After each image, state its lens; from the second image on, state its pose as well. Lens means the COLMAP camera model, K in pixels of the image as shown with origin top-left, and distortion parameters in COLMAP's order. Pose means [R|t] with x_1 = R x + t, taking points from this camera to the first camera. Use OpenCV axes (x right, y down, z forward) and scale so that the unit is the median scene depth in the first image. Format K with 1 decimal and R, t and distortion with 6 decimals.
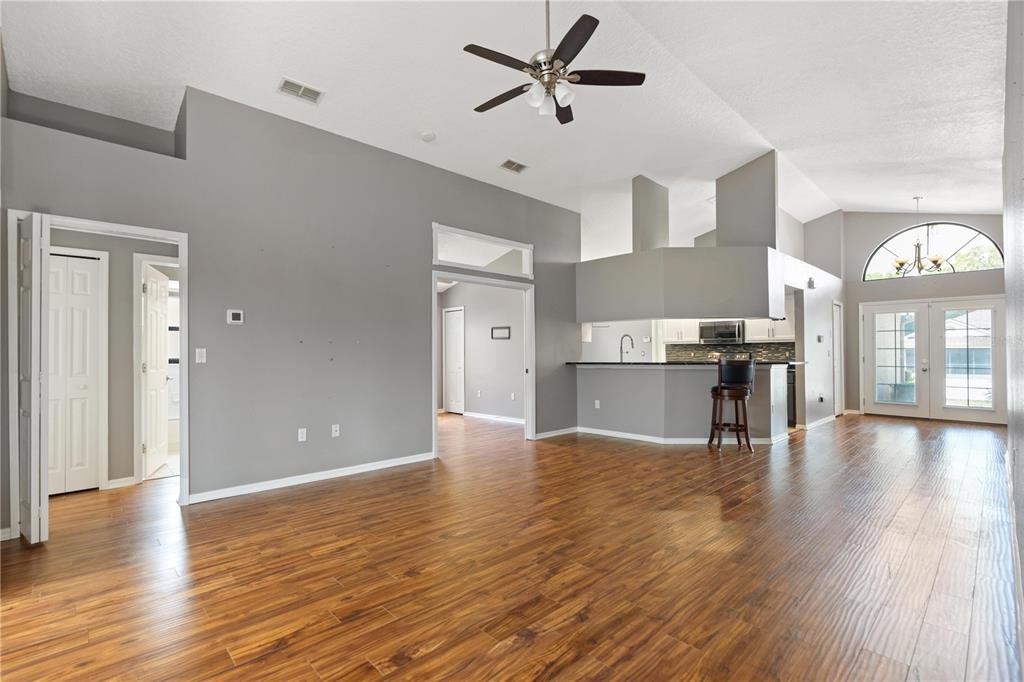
lens RADIAL K [[463.3, 0, 509.5], [0, 463.3, 345.1], [0, 0, 1]] dist [-0.011274, 0.000320]
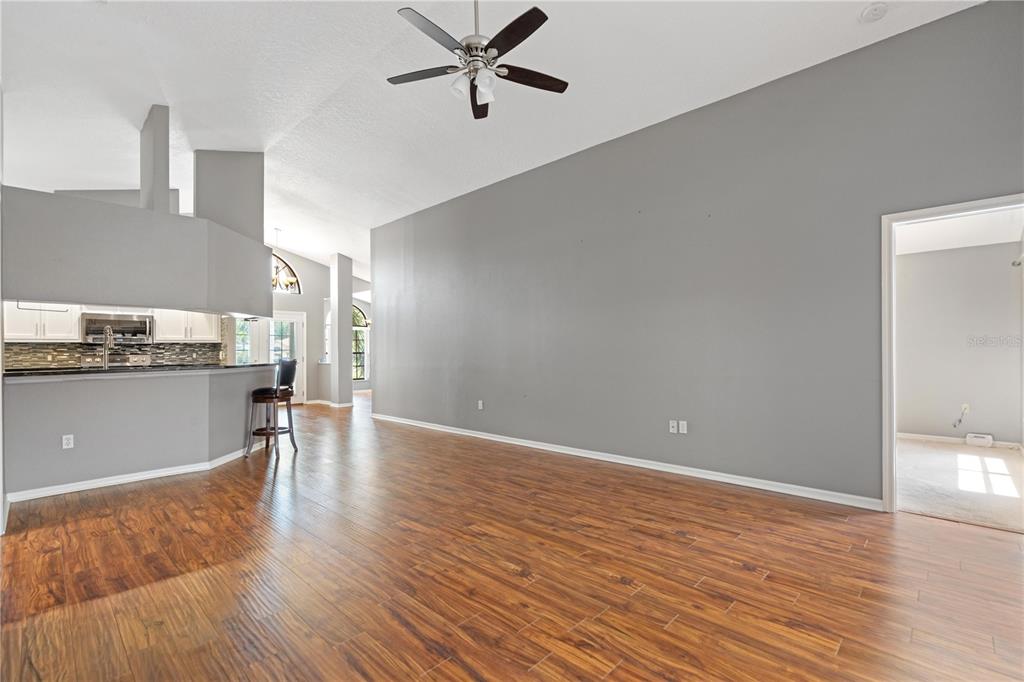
lens RADIAL K [[463.3, 0, 509.5], [0, 463.3, 345.1], [0, 0, 1]] dist [-0.011274, 0.000320]
pose [[-0.039023, 0.021047, 0.999017, -1.148276], [-0.010303, 0.999717, -0.021464, 0.035864], [-0.999185, -0.011130, -0.038795, 1.273049]]
